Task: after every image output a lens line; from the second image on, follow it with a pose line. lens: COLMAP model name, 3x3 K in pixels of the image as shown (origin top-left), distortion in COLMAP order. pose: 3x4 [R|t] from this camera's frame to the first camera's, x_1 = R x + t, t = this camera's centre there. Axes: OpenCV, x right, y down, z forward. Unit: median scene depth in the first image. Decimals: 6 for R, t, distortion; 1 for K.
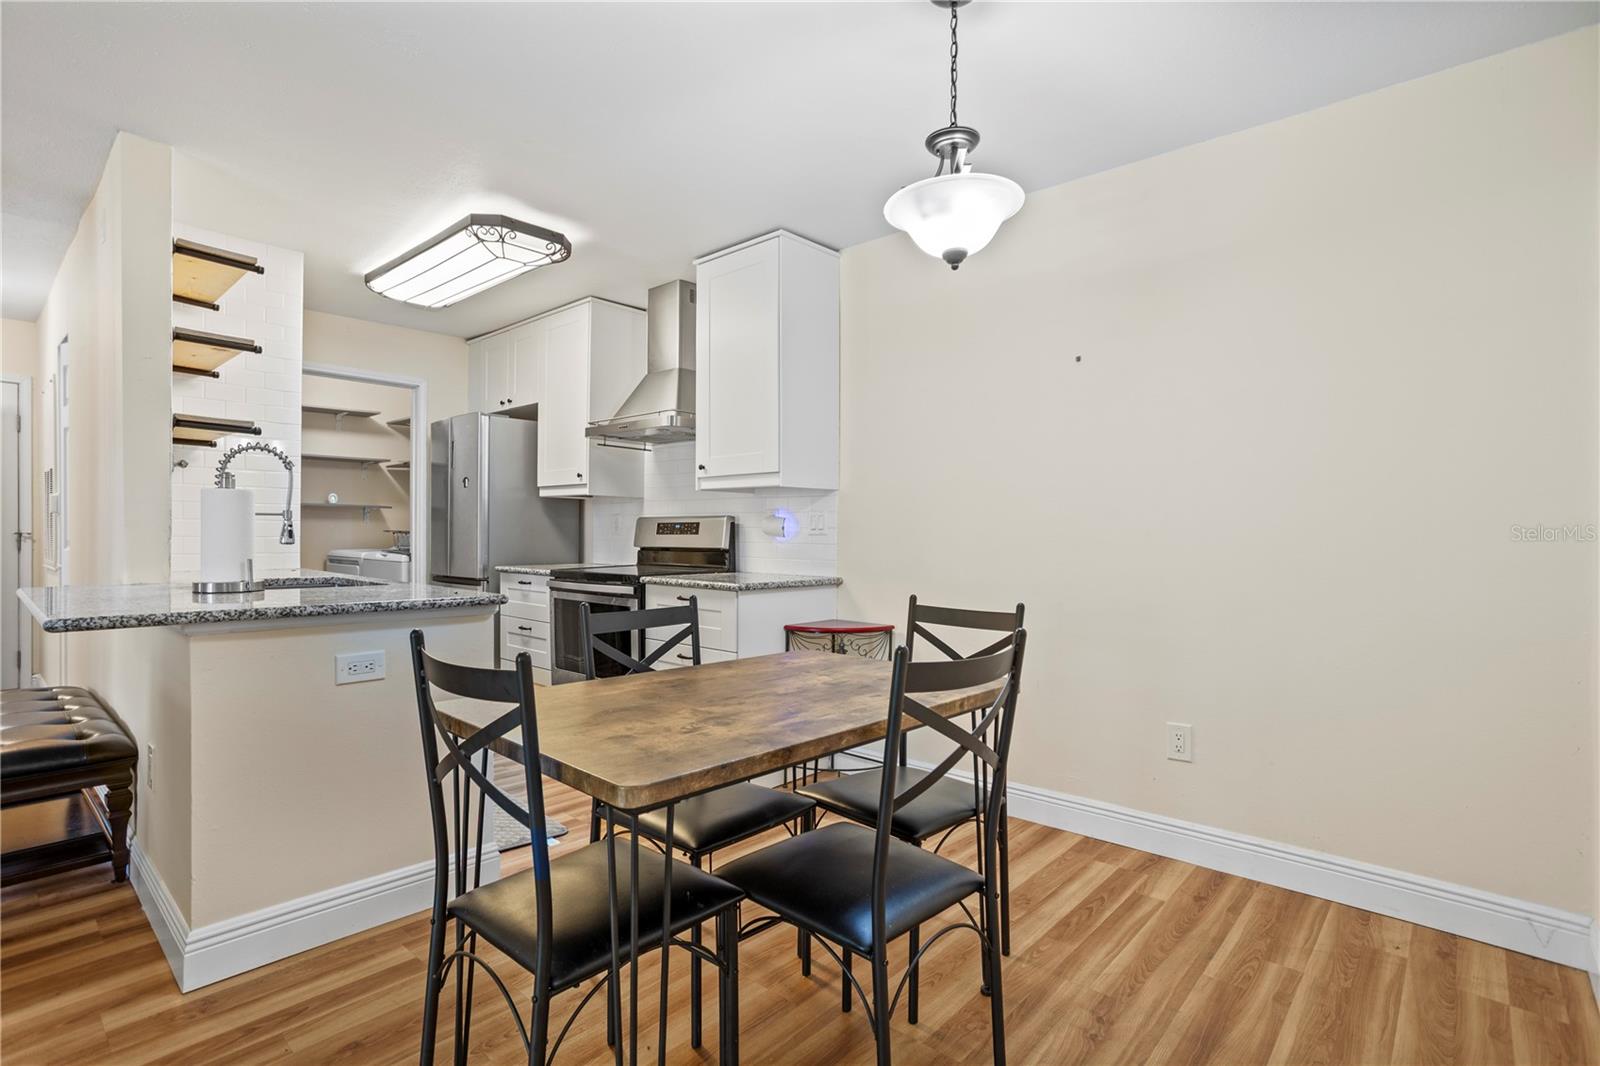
lens RADIAL K [[764.0, 0, 800.3], [0, 764.0, 538.6], [0, 0, 1]] dist [-0.053422, 0.028545]
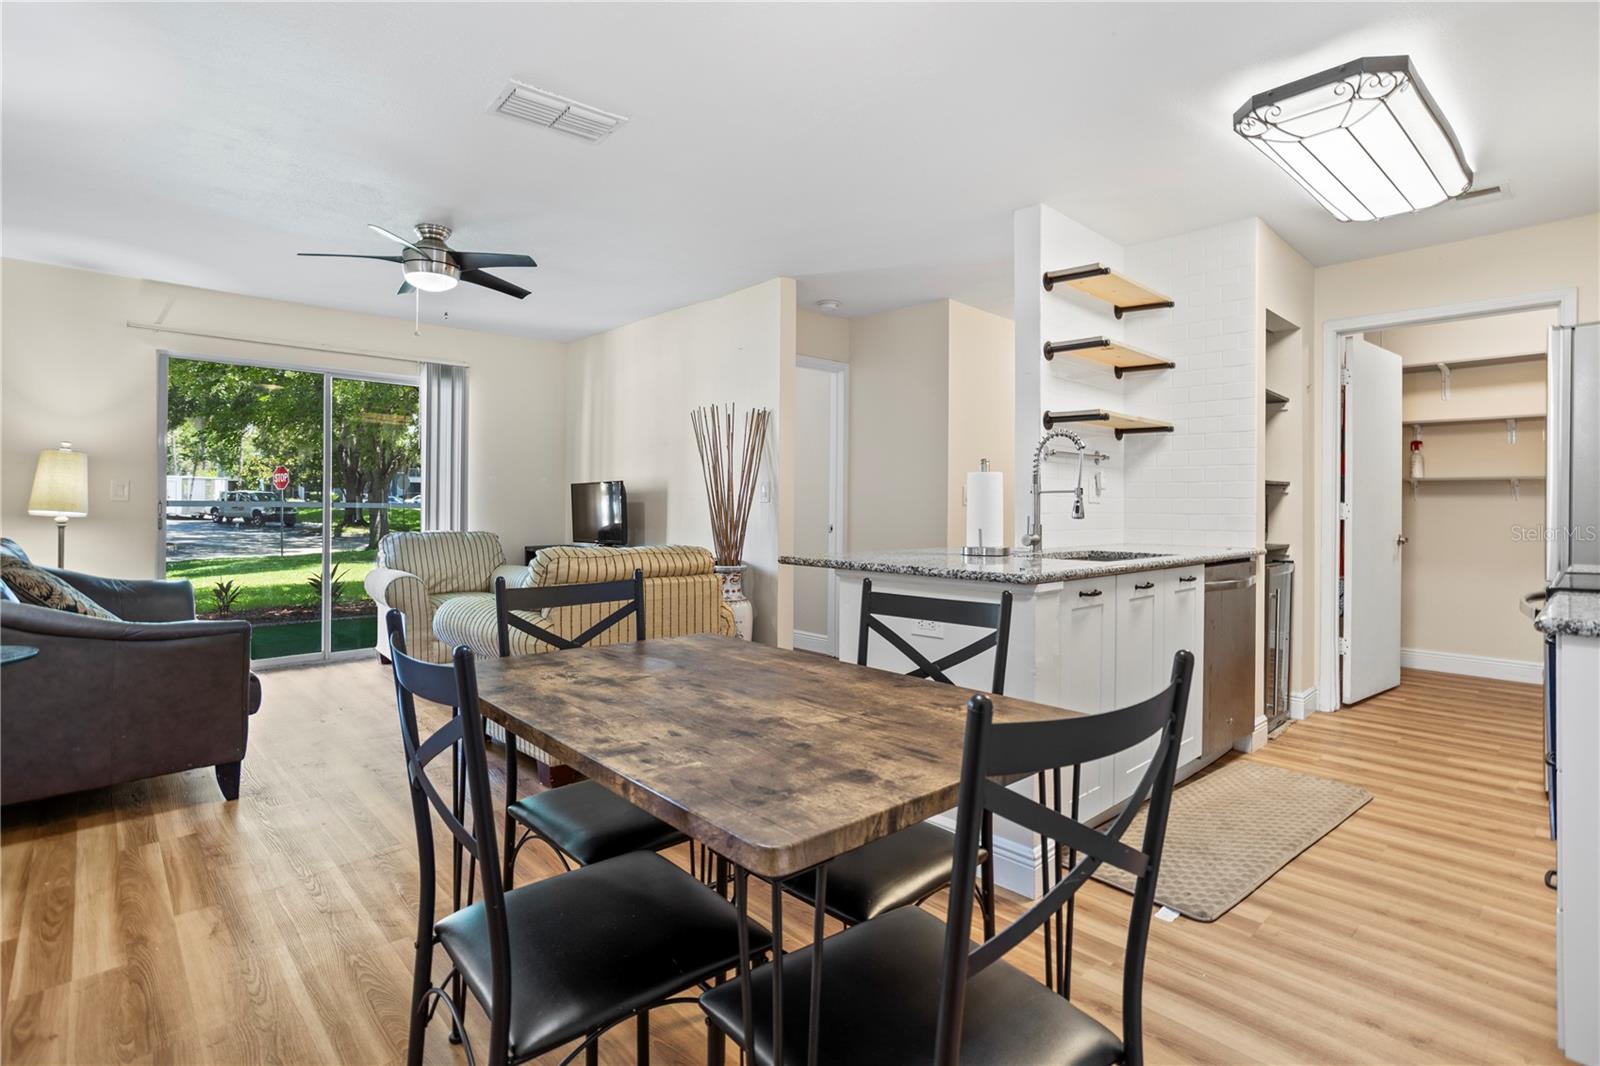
lens RADIAL K [[774.1, 0, 804.2], [0, 774.1, 504.8], [0, 0, 1]] dist [-0.042828, 0.023233]
pose [[-0.083928, -0.011107, -0.996410, 0.289260], [-0.013869, 0.999854, -0.009977, 0.002647], [0.996375, 0.012982, -0.084069, 0.434739]]
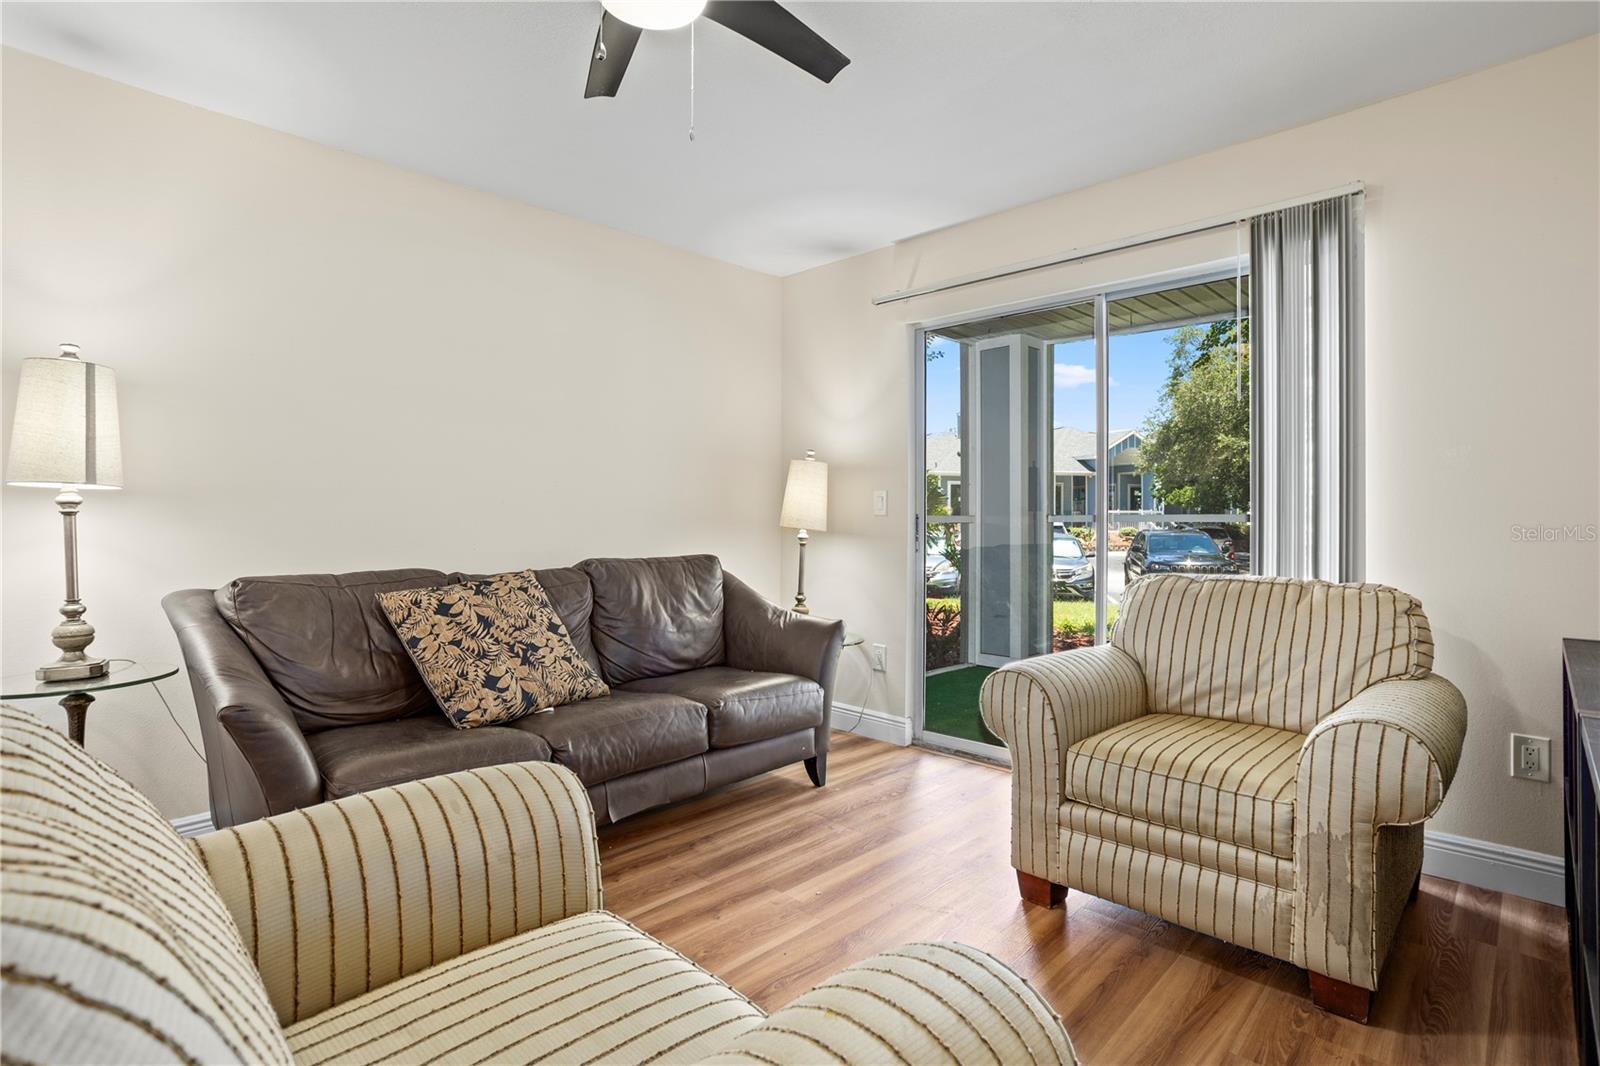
lens RADIAL K [[774.1, 0, 804.2], [0, 774.1, 504.8], [0, 0, 1]] dist [-0.042828, 0.023233]
pose [[-0.999339, -0.007269, 0.035621, -0.620499], [-0.007552, 0.999941, -0.007817, -0.004270], [-0.035562, -0.008081, -0.999335, 0.303915]]
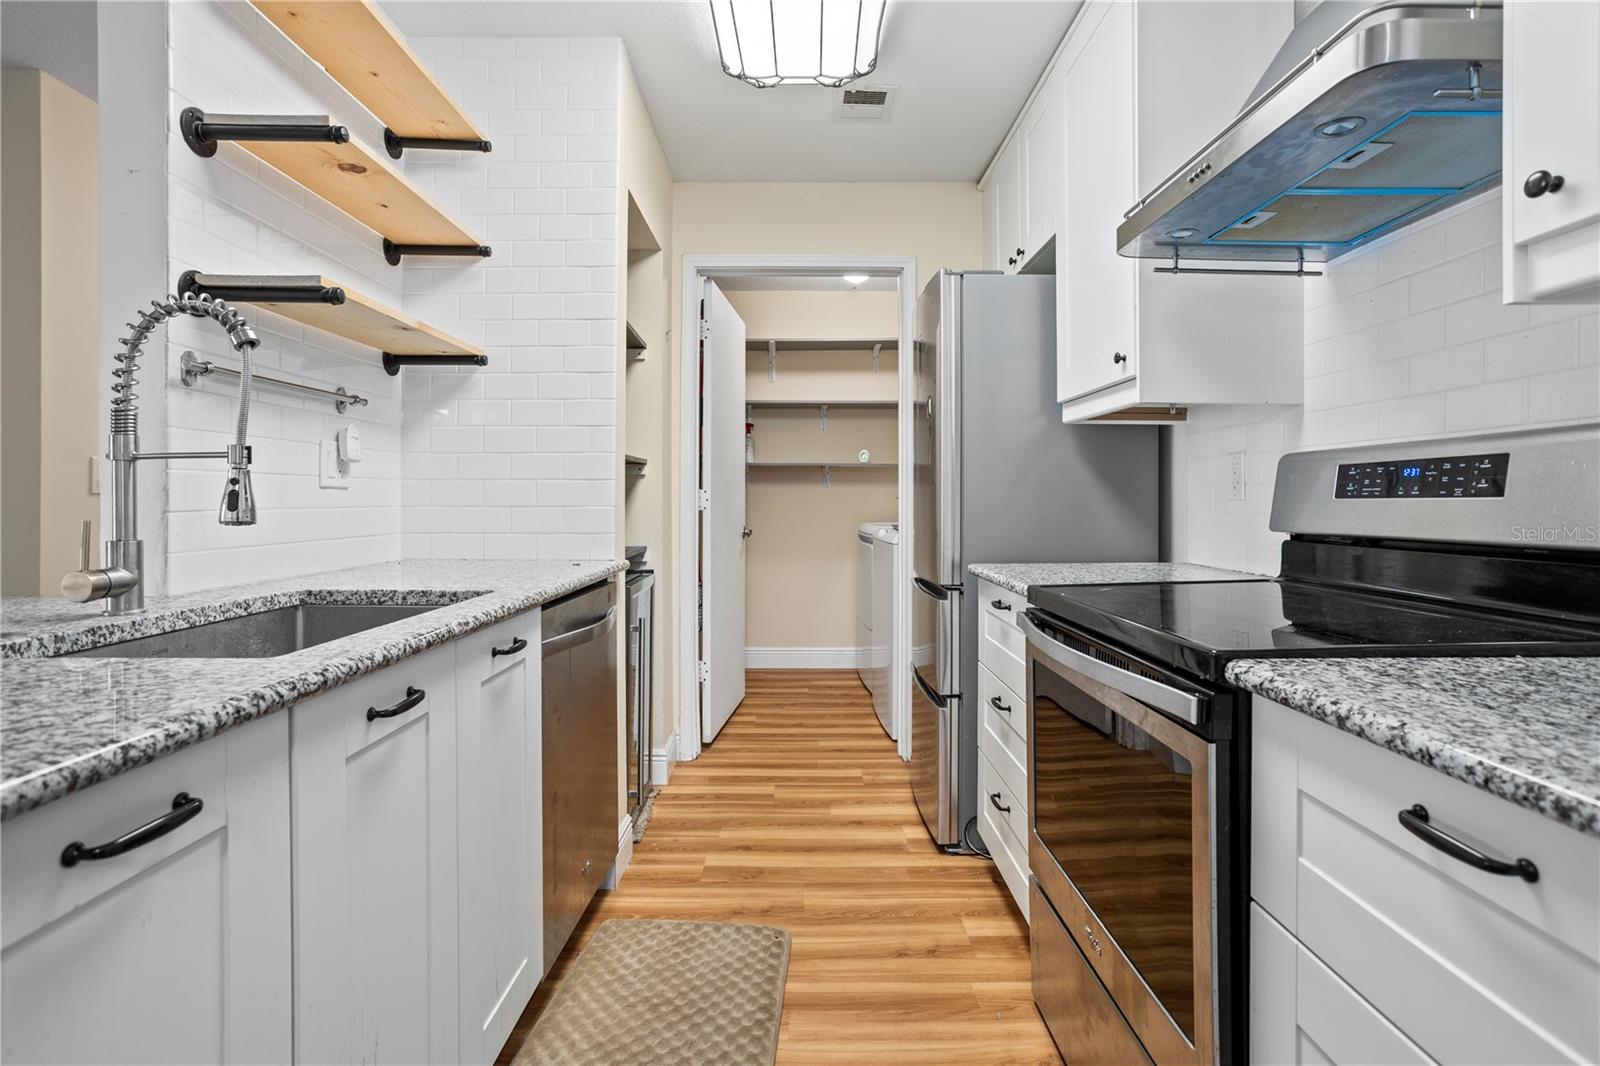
lens RADIAL K [[784.1, 0, 803.8], [0, 784.1, 501.8], [0, 0, 1]] dist [-0.054967, 0.032890]
pose [[0.671230, -0.004616, -0.741234, -0.092572], [-0.000675, 0.999976, -0.006839, -0.001442], [0.741248, 0.005091, 0.671211, 0.589741]]
